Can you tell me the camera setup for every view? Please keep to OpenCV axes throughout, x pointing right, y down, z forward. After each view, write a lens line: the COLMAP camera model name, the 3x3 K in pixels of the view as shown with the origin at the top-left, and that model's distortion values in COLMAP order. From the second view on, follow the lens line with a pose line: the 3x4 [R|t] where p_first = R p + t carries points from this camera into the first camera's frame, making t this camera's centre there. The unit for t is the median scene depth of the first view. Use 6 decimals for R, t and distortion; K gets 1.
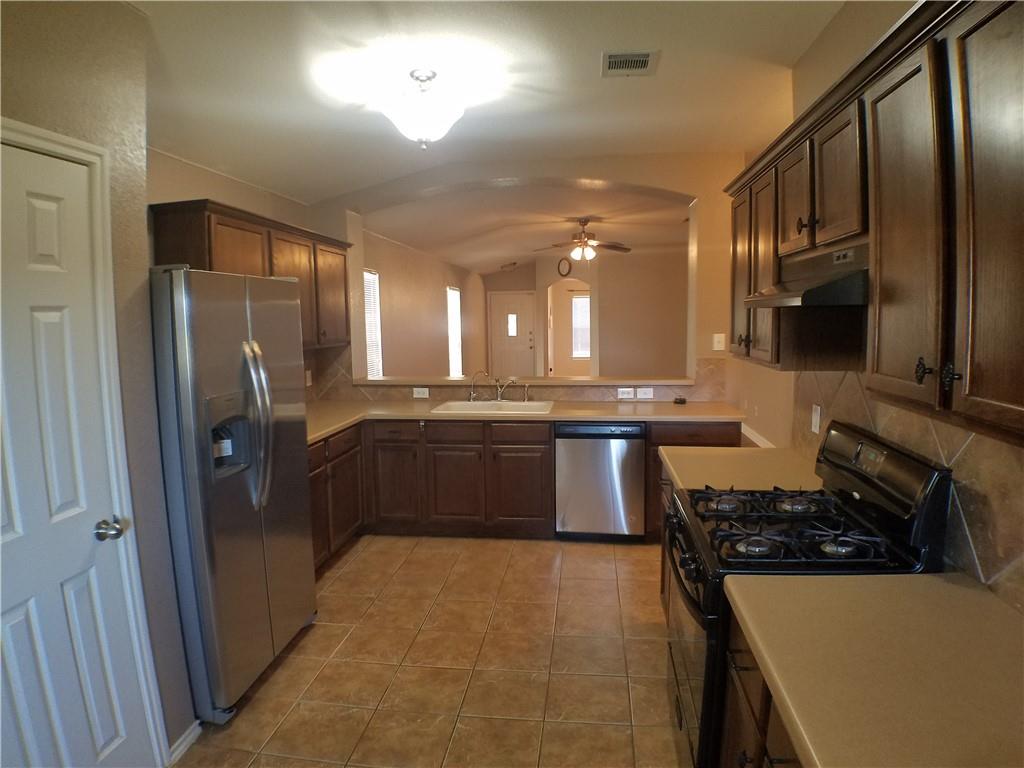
lens RADIAL K [[620.6, 0, 512.0], [0, 620.6, 384.0], [0, 0, 1]] dist [-0.009482, -0.117196]
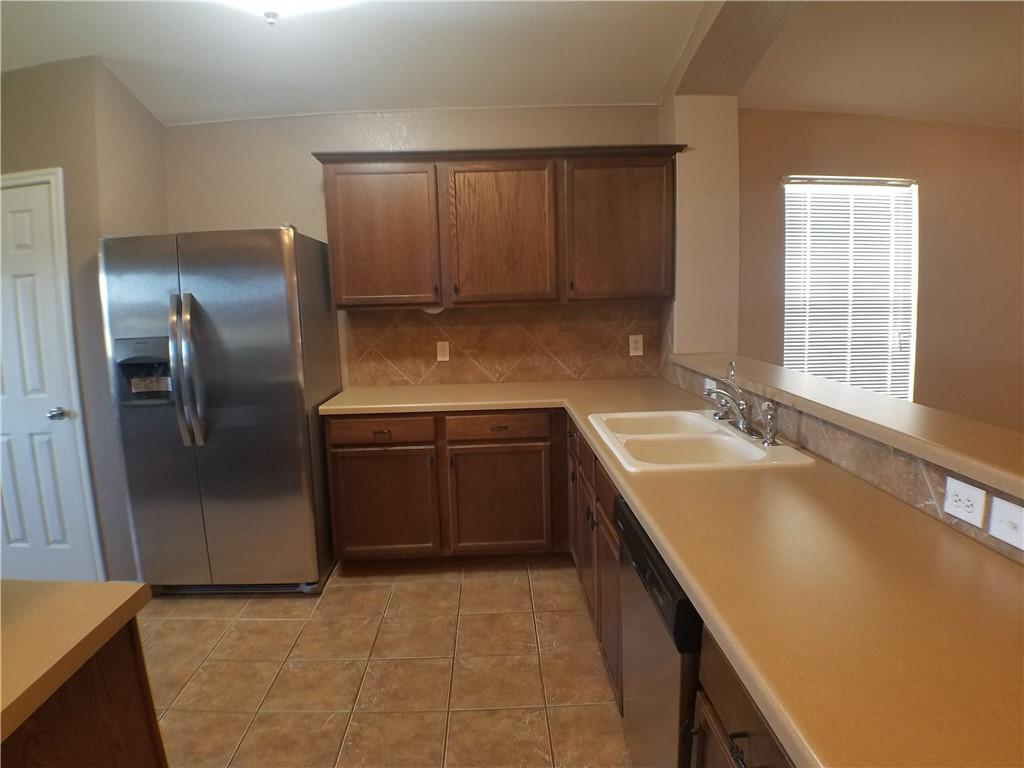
lens RADIAL K [[620.6, 0, 512.0], [0, 620.6, 384.0], [0, 0, 1]] dist [-0.009482, -0.117196]
pose [[0.149024, 0.149950, -0.977398, 0.428277], [-0.078864, 0.987089, 0.139412, -0.061120], [0.985684, 0.056305, 0.158926, 0.813271]]
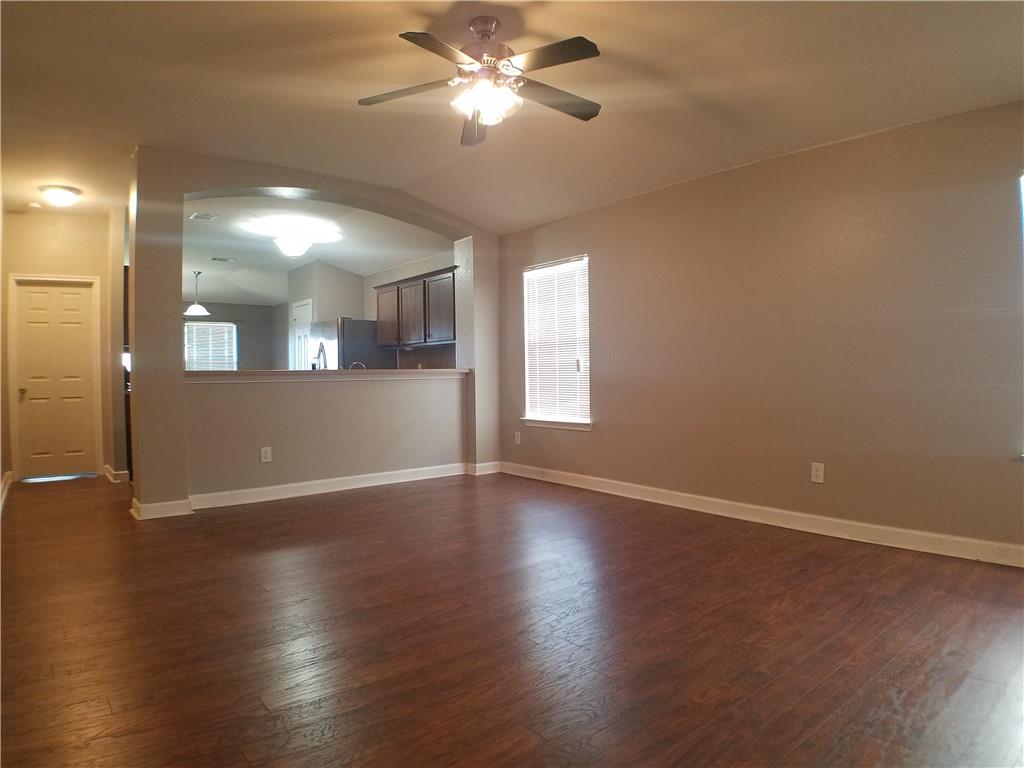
lens RADIAL K [[634.5, 0, 481.0], [0, 634.5, 377.8], [0, 0, 1]] dist [-0.004441, -0.111404]
pose [[-0.737253, 0.027706, -0.675049, 0.710931], [-0.049503, 0.994258, 0.094872, -0.139206], [0.673801, 0.103361, -0.731648, 2.414231]]
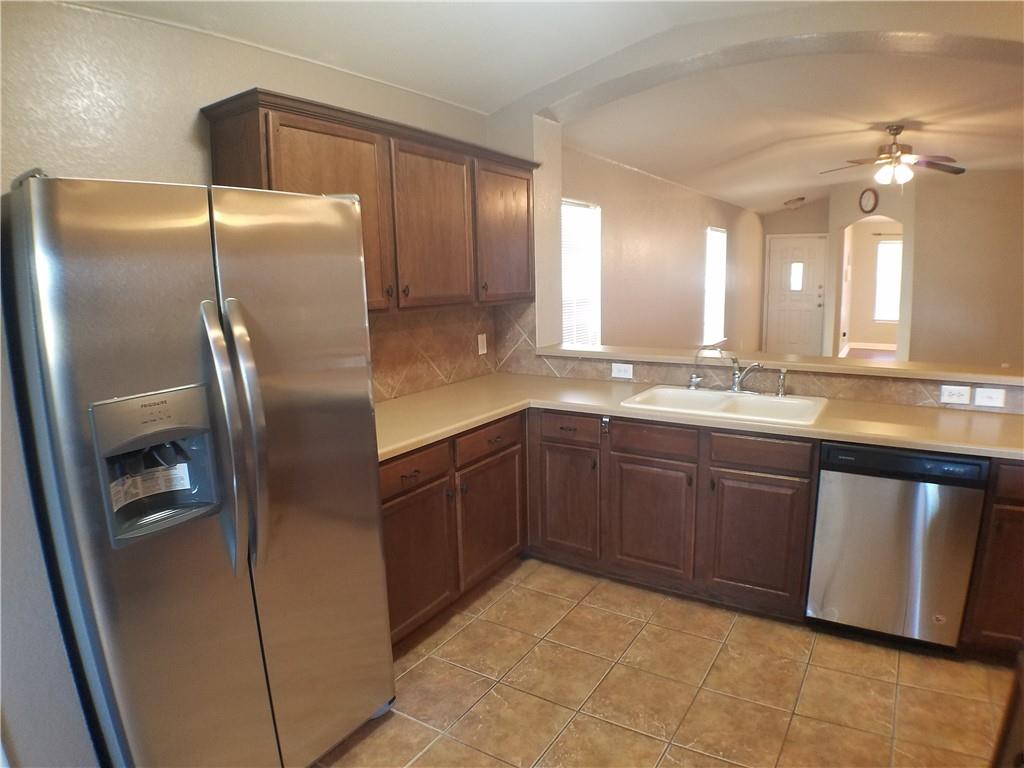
lens RADIAL K [[620.6, 0, 512.0], [0, 620.6, 384.0], [0, 0, 1]] dist [-0.009482, -0.117196]
pose [[0.903157, 0.069138, -0.423707, 0.045681], [-0.037047, 0.995817, 0.083524, -0.028409], [0.427709, -0.059738, 0.901940, 0.338282]]
